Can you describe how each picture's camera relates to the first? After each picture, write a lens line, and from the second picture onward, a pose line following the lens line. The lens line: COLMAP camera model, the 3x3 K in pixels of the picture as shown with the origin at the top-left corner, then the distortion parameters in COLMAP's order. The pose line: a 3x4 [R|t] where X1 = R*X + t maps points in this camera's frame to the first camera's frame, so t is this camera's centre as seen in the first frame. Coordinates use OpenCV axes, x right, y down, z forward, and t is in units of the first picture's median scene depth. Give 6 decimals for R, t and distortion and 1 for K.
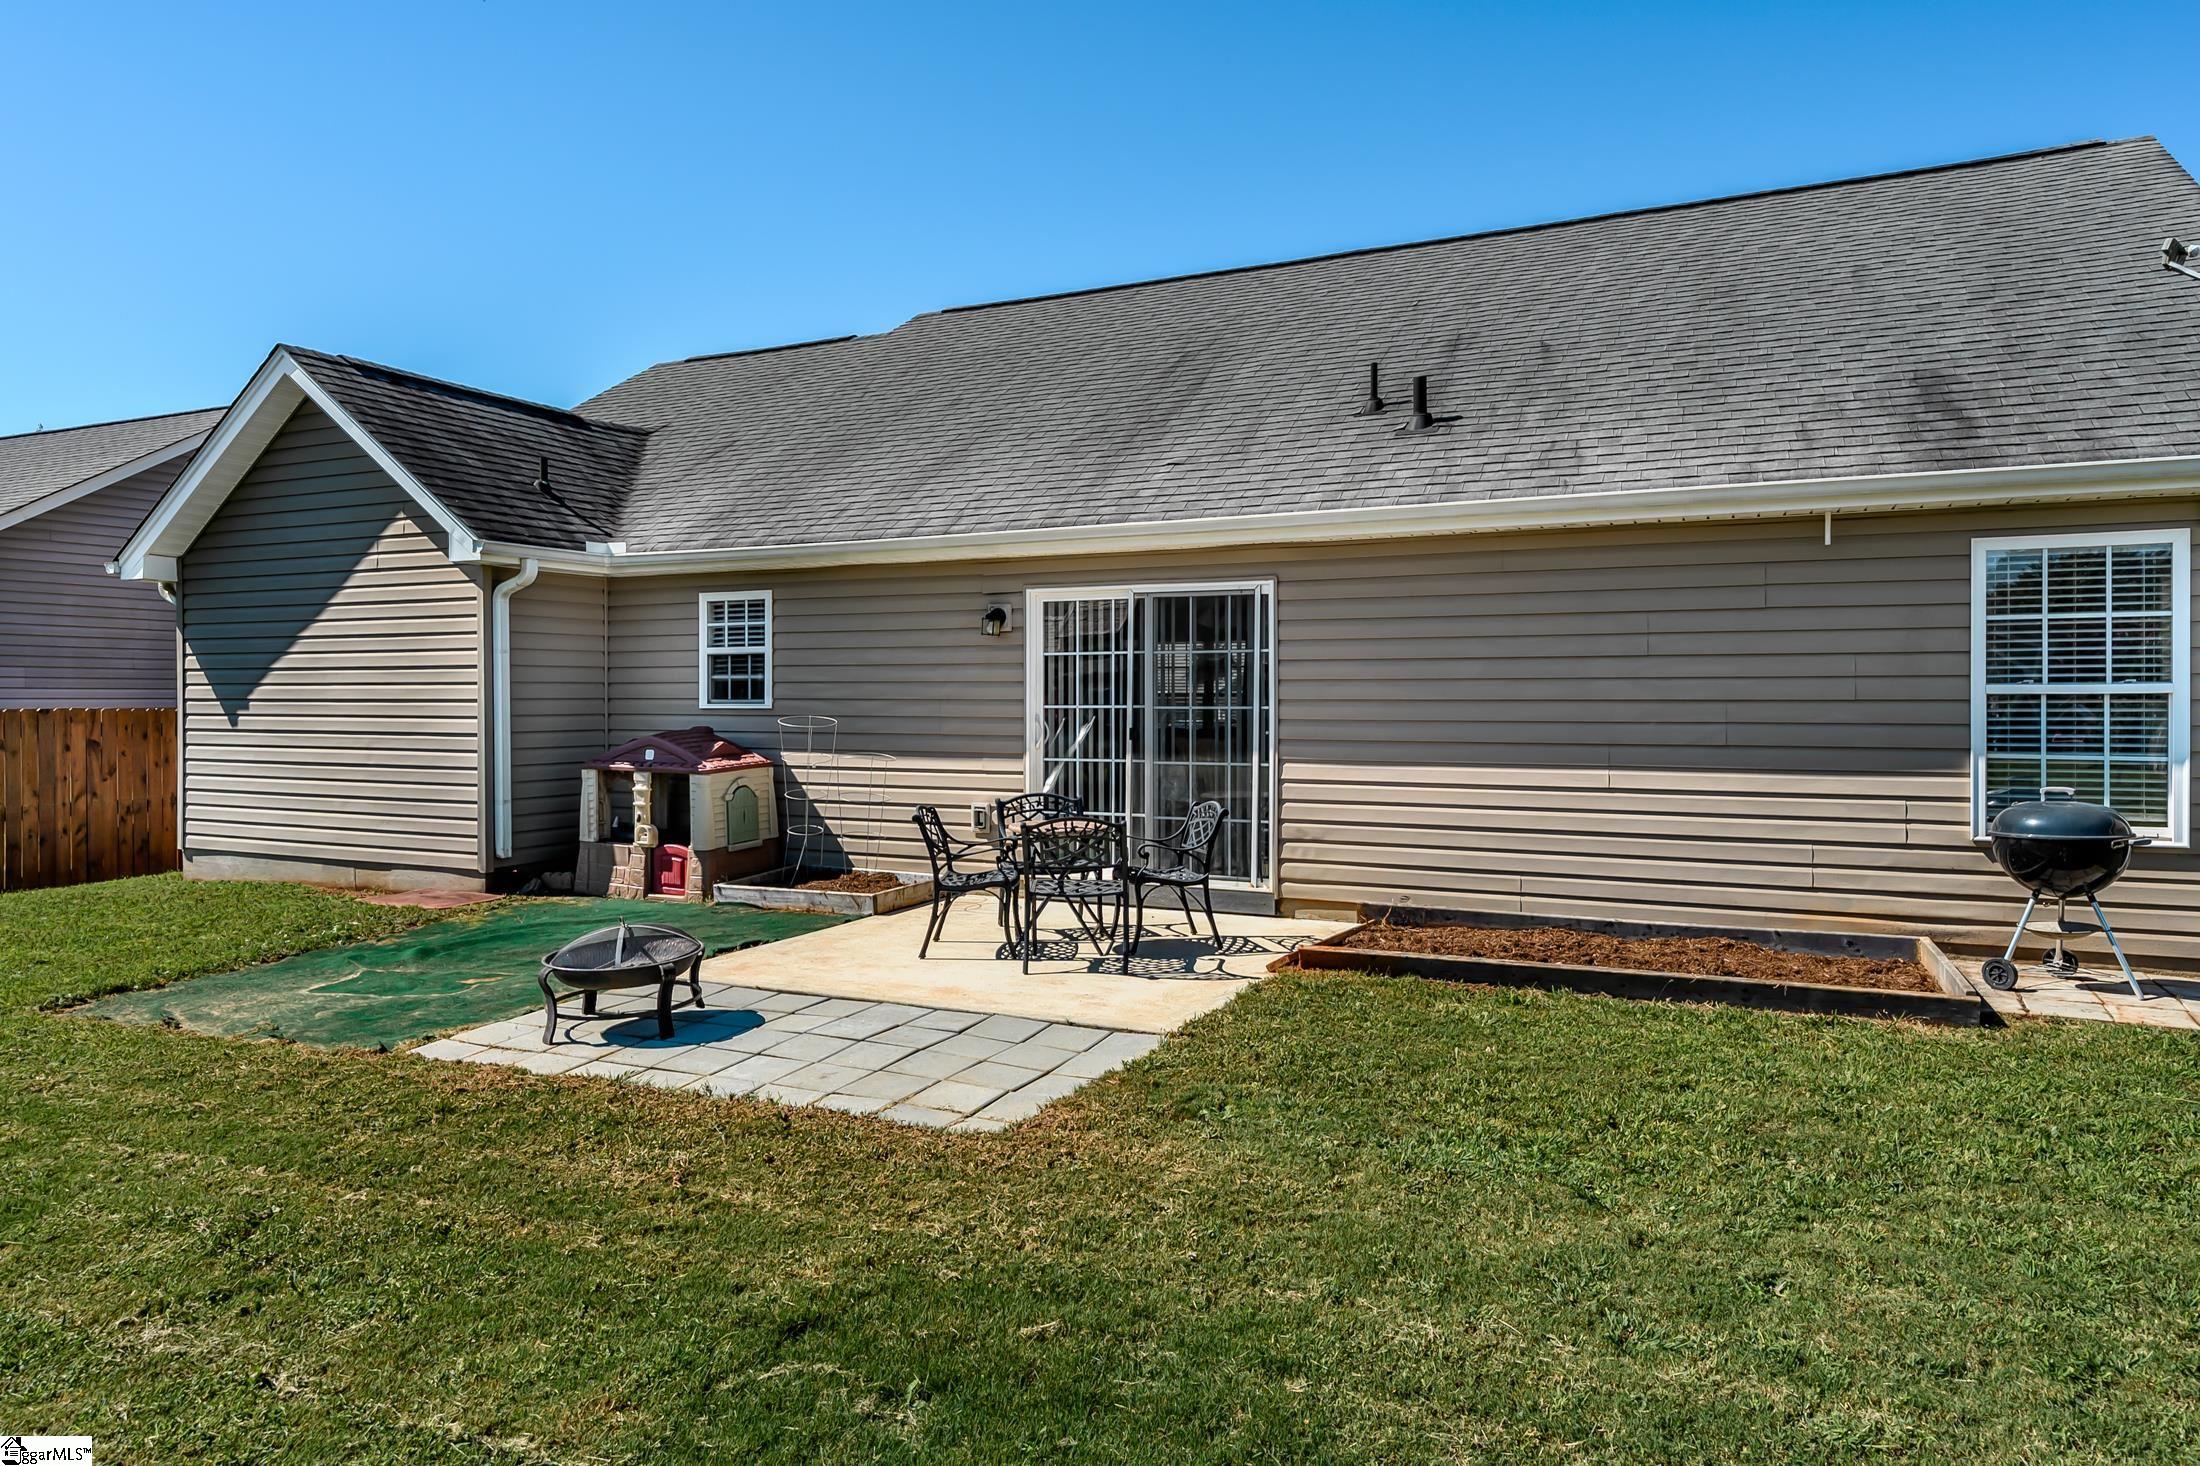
lens RADIAL K [[1411.3, 0, 1092.0], [0, 1411.3, 707.3], [0, 0, 1]] dist [0.003633, -0.002832]
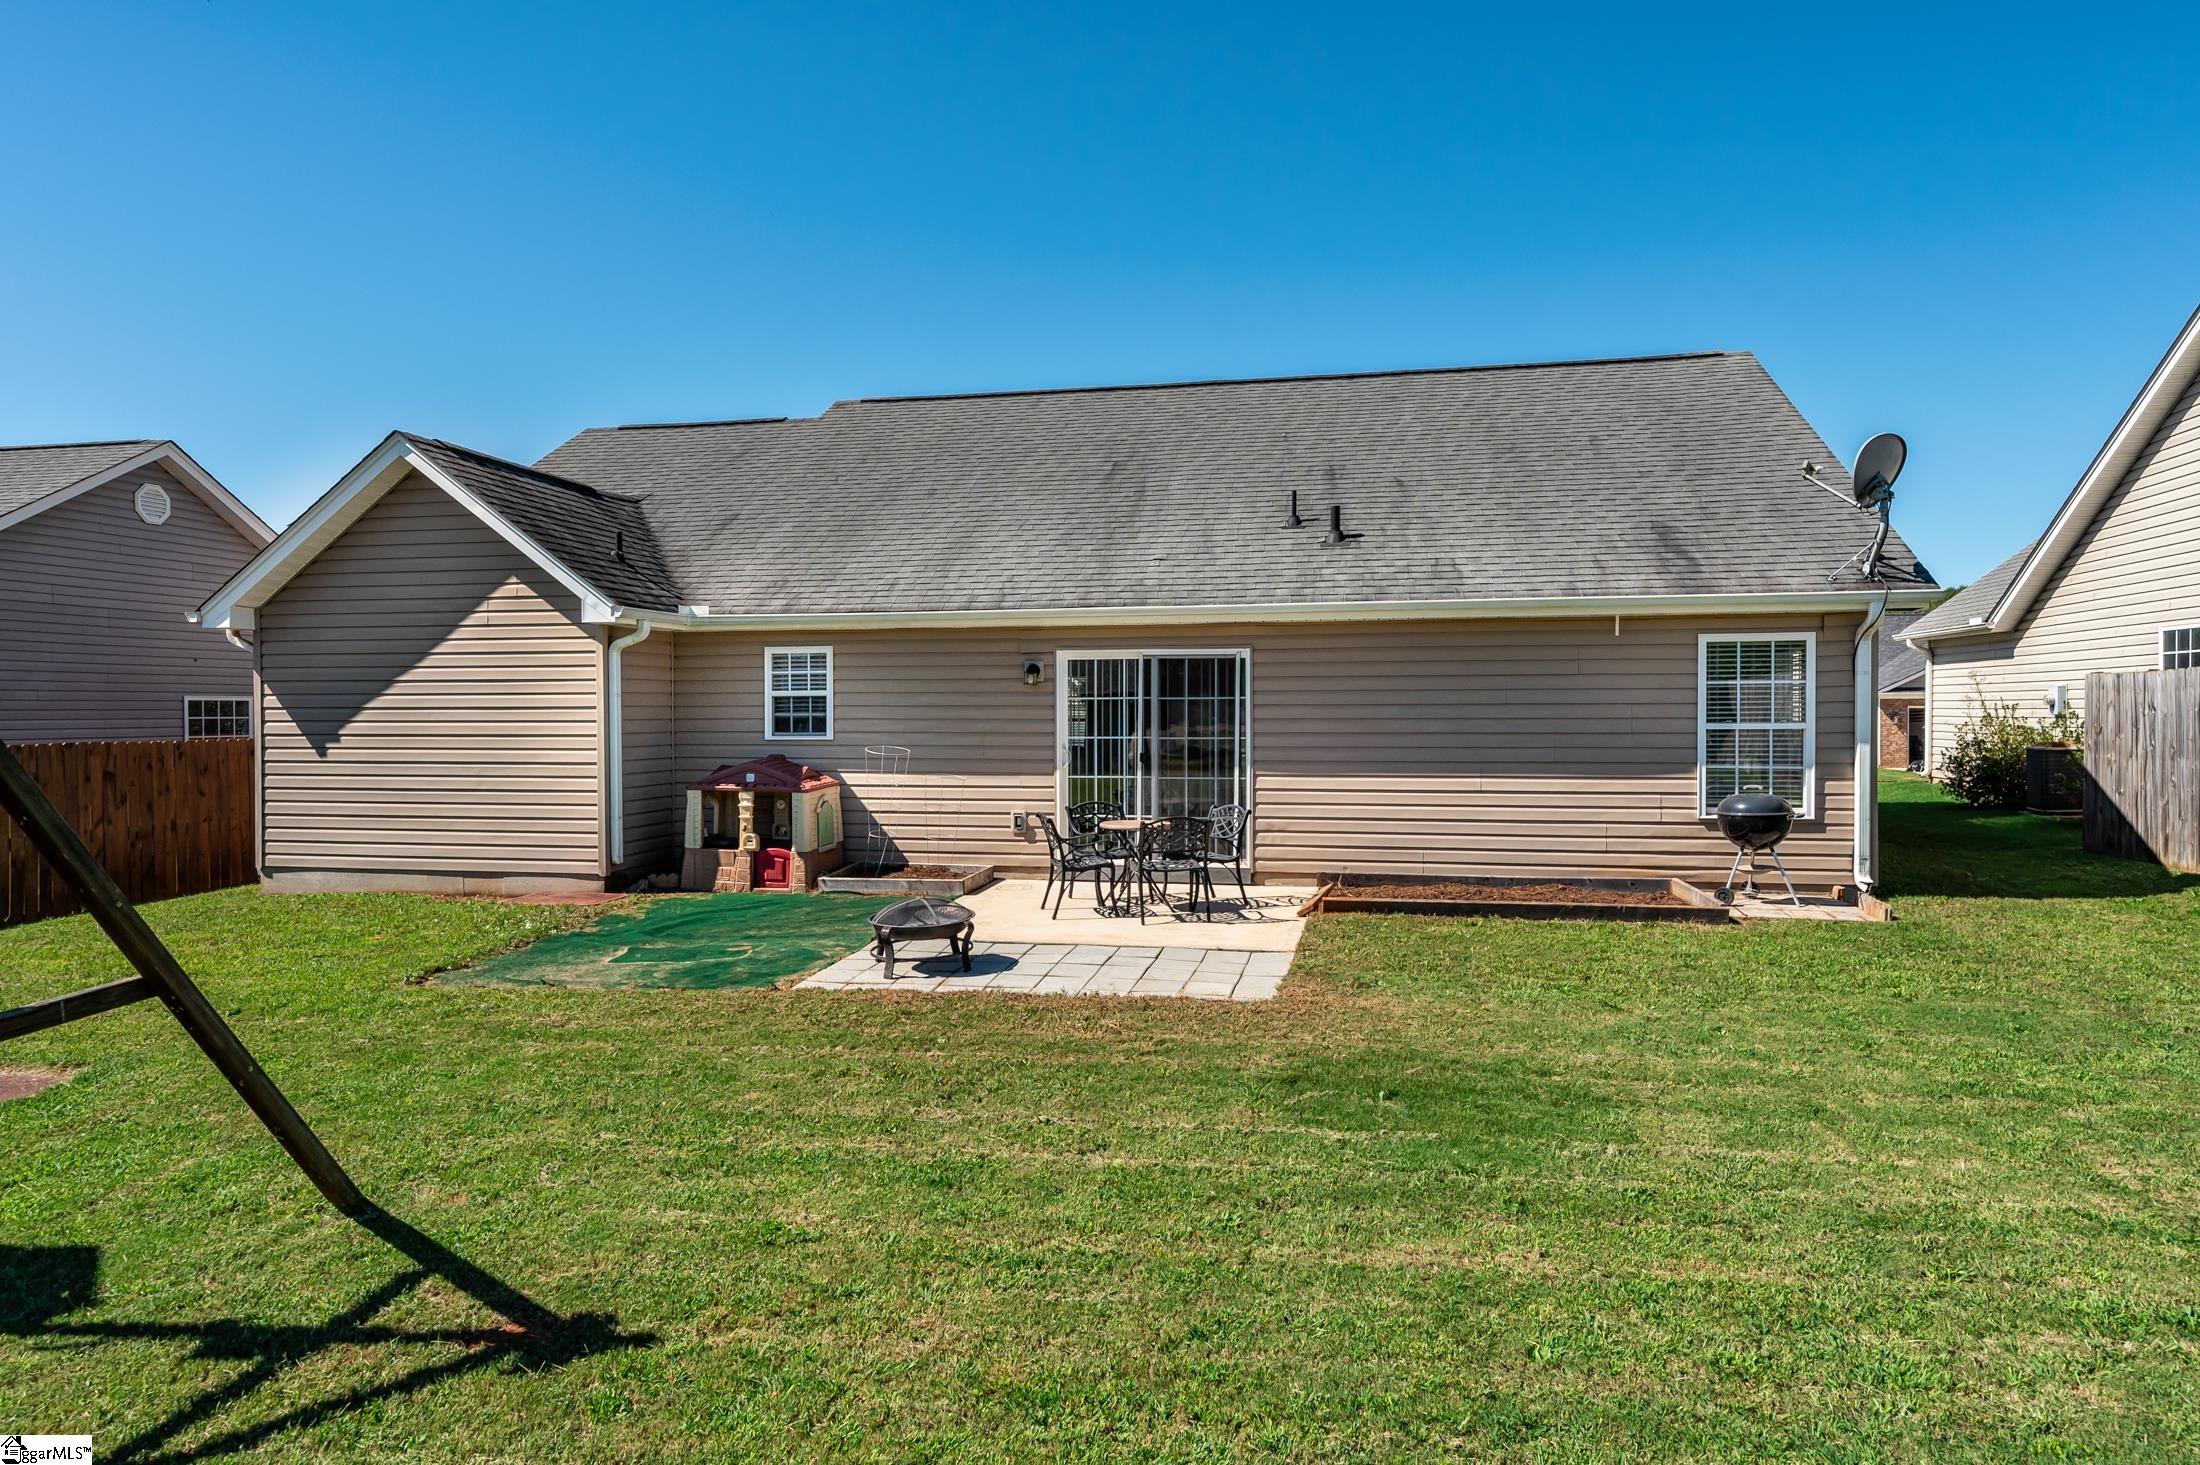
lens RADIAL K [[1336.1, 0, 1100.0], [0, 1336.1, 732.5], [0, 0, 1]] dist [0.003406, -0.001479]
pose [[0.968040, -0.006987, 0.250697, -0.311760], [0.004682, 0.999941, 0.009789, -0.017024], [-0.250750, -0.008302, 0.968016, -0.232406]]
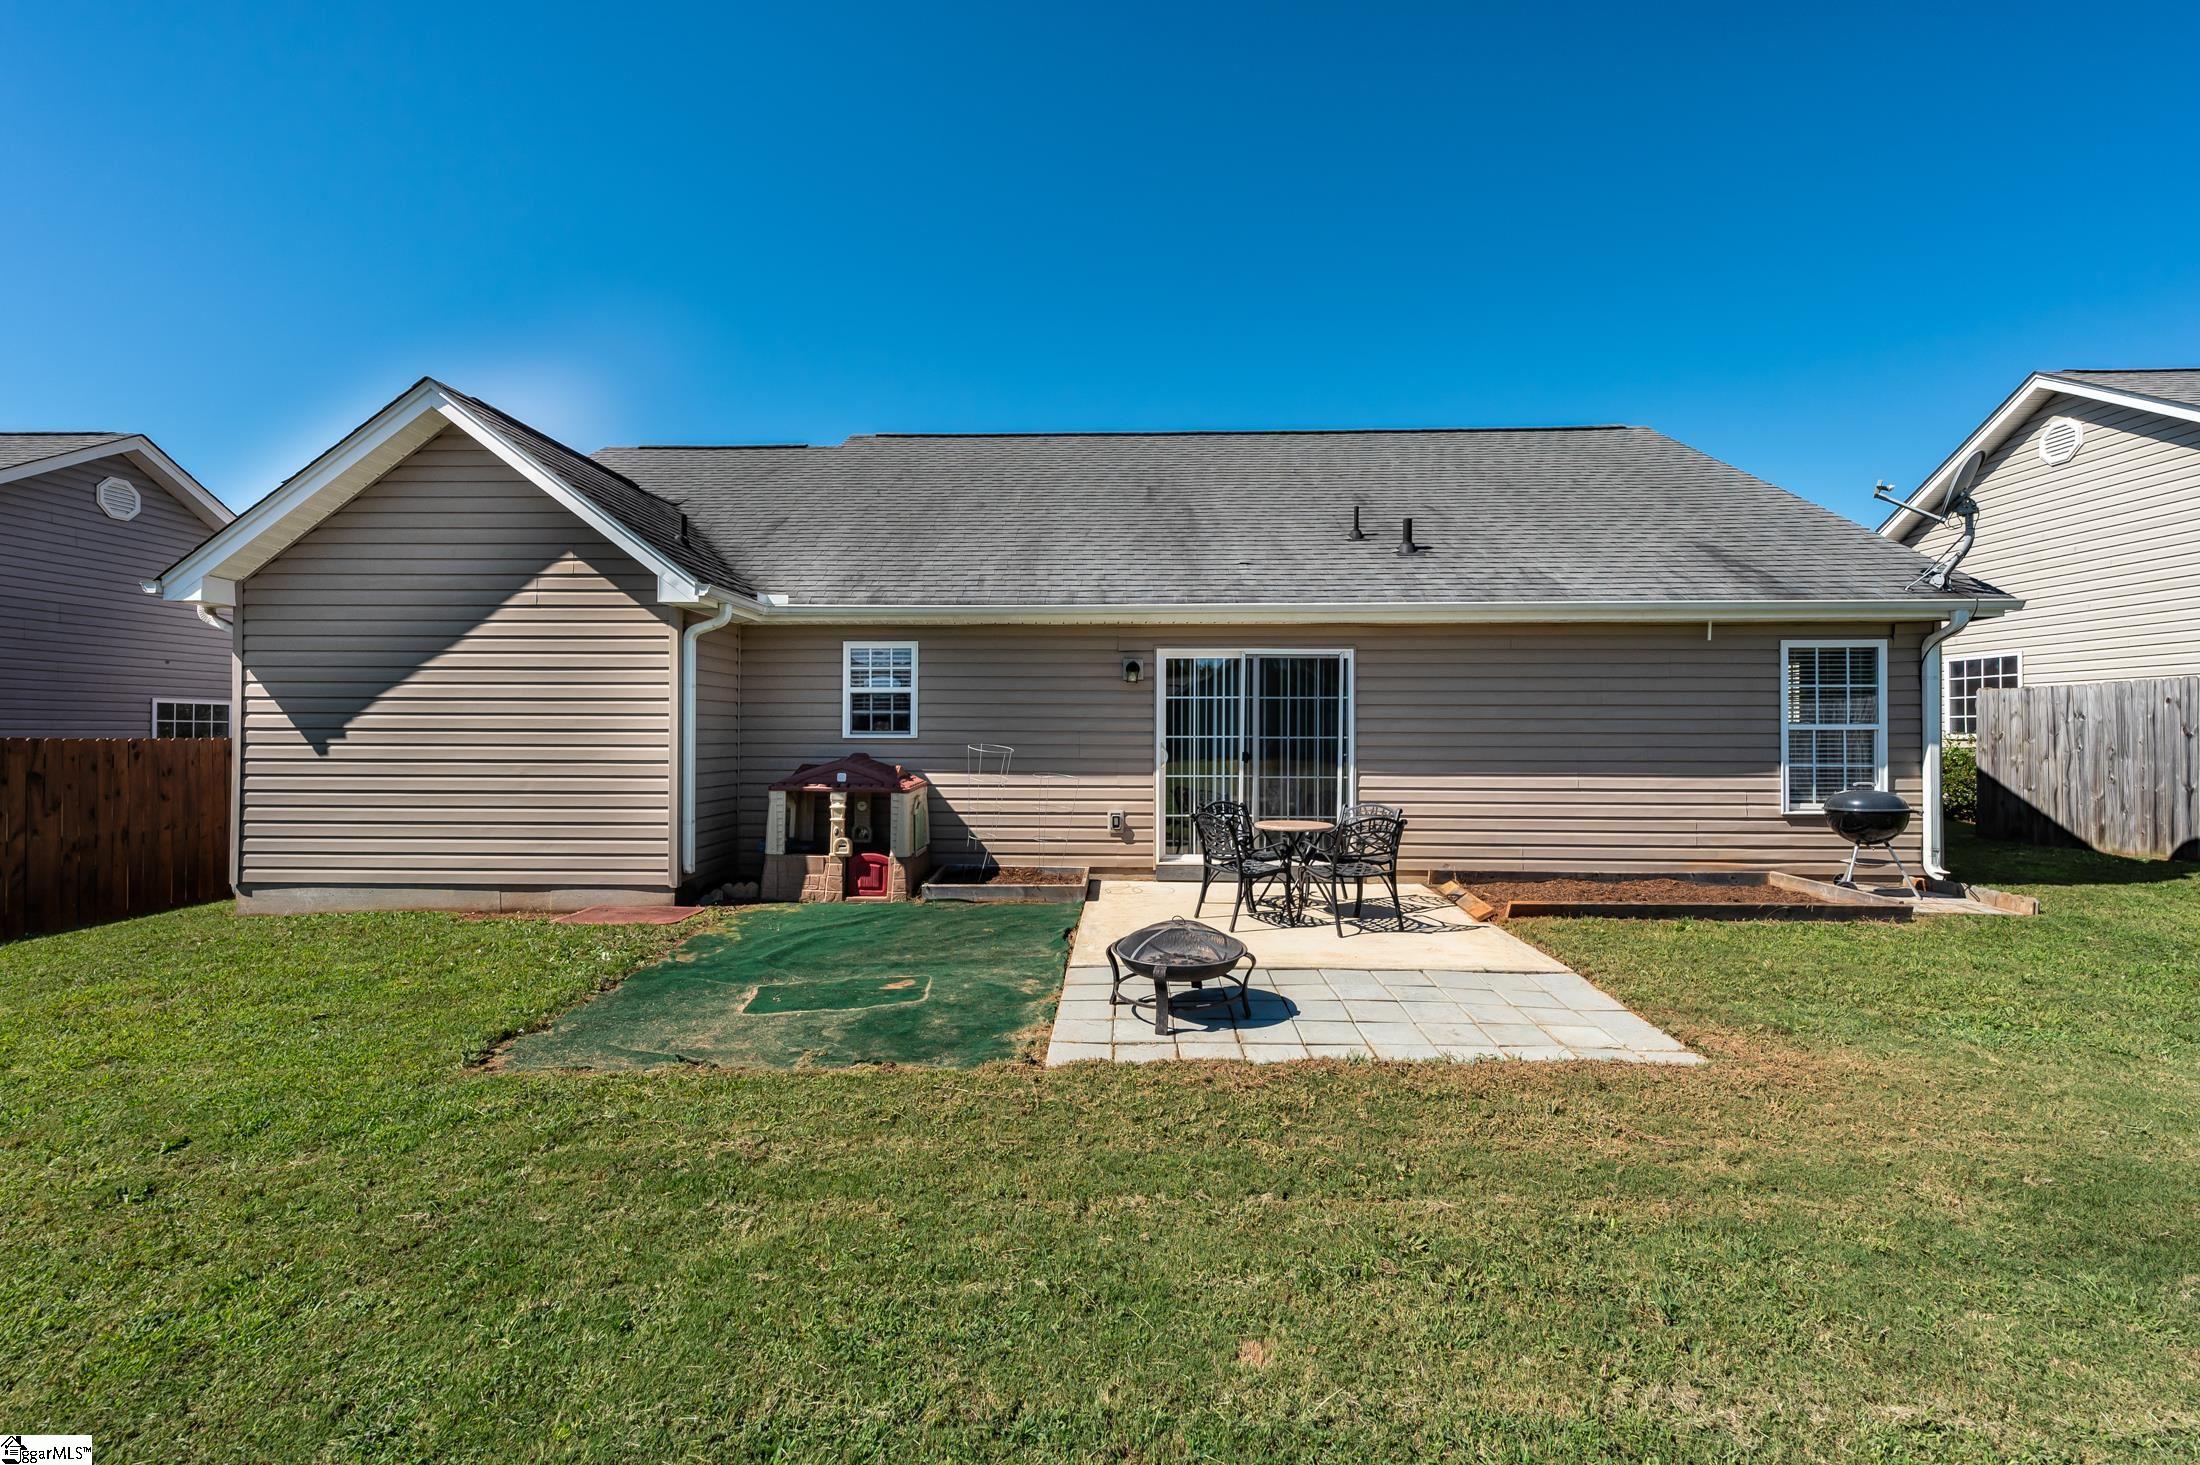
lens RADIAL K [[942.9, 0, 1089.9], [0, 942.9, 727.9], [0, 0, 1]] dist [0.008365, 0.000790]
pose [[0.912691, 0.006013, 0.408606, -0.447883], [-0.000382, 0.999904, -0.013863, 0.003391], [-0.408650, 0.012496, 0.912605, 0.203329]]
